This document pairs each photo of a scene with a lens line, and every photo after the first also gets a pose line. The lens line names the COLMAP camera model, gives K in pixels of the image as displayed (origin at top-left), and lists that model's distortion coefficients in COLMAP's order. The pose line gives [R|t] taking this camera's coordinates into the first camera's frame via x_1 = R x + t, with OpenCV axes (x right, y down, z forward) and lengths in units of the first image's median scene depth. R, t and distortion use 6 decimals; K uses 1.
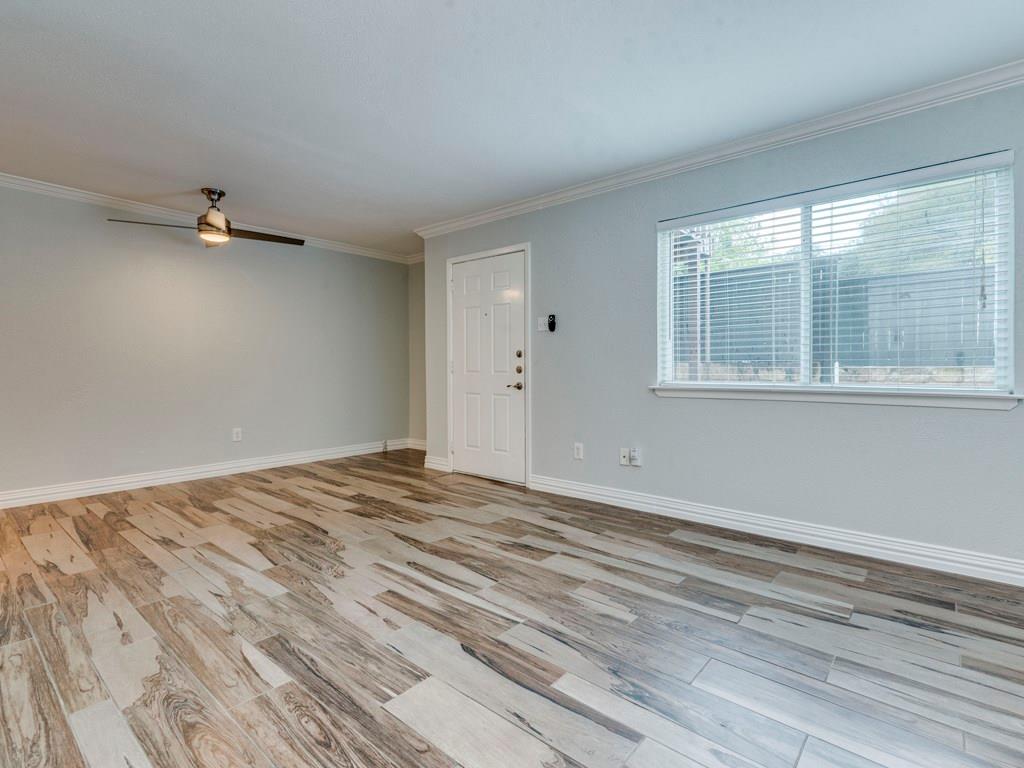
lens RADIAL K [[506.2, 0, 521.6], [0, 506.2, 374.0], [0, 0, 1]] dist [0.004137, -0.002694]
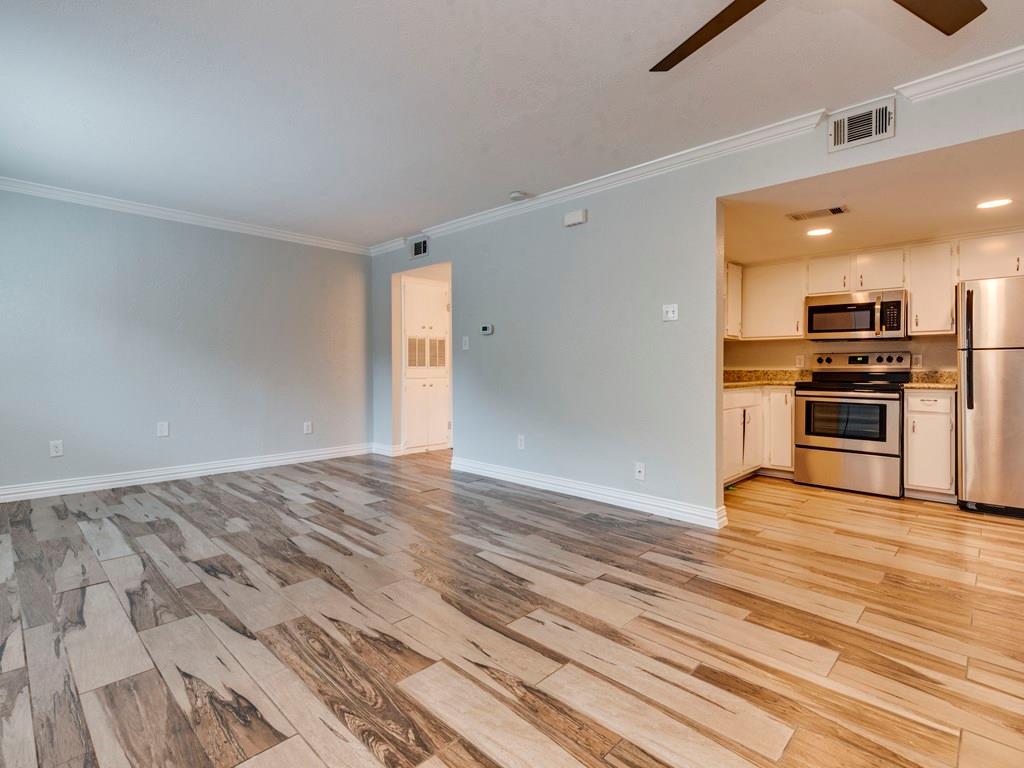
lens RADIAL K [[506.2, 0, 518.1], [0, 506.2, 388.5], [0, 0, 1]] dist [0.004137, -0.002694]
pose [[-0.997961, -0.007466, 0.063385, -0.602116], [-0.004520, 0.998909, 0.046487, -0.017003], [-0.063663, 0.046106, -0.996906, 1.913585]]
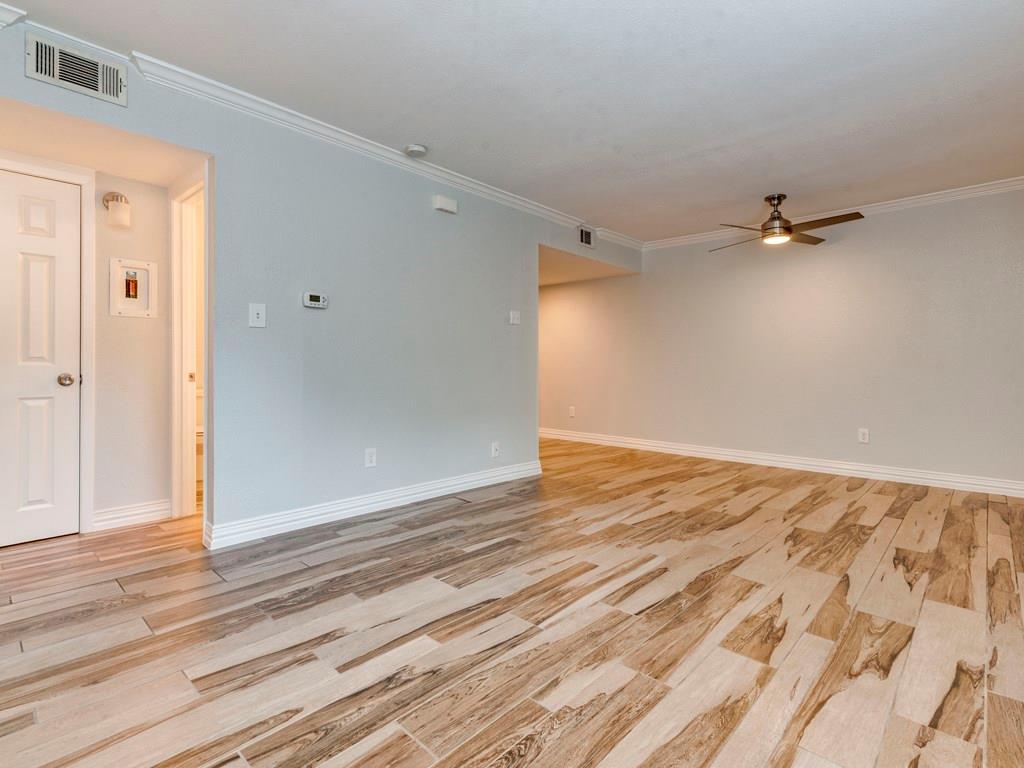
lens RADIAL K [[506.2, 0, 519.0], [0, 506.2, 381.9], [0, 0, 1]] dist [0.004137, -0.002694]
pose [[-0.044958, 0.033025, -0.998443, 0.690752], [-0.014304, 0.999330, 0.033698, -0.002540], [0.998886, 0.015796, -0.044456, 0.732336]]
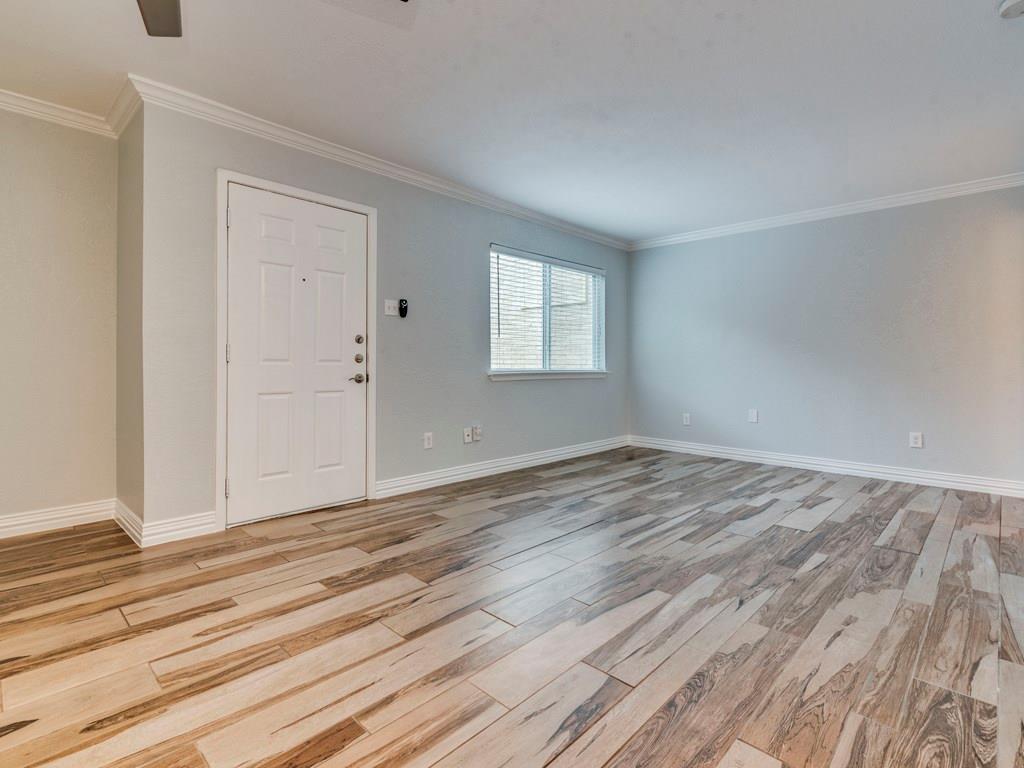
lens RADIAL K [[506.2, 0, 519.4], [0, 506.2, 358.5], [0, 0, 1]] dist [0.004137, -0.002694]
pose [[0.058802, 0.002940, 0.998265, -1.278089], [-0.000750, 0.999996, -0.002901, -0.010636], [-0.998269, -0.000578, 0.058804, 1.109626]]
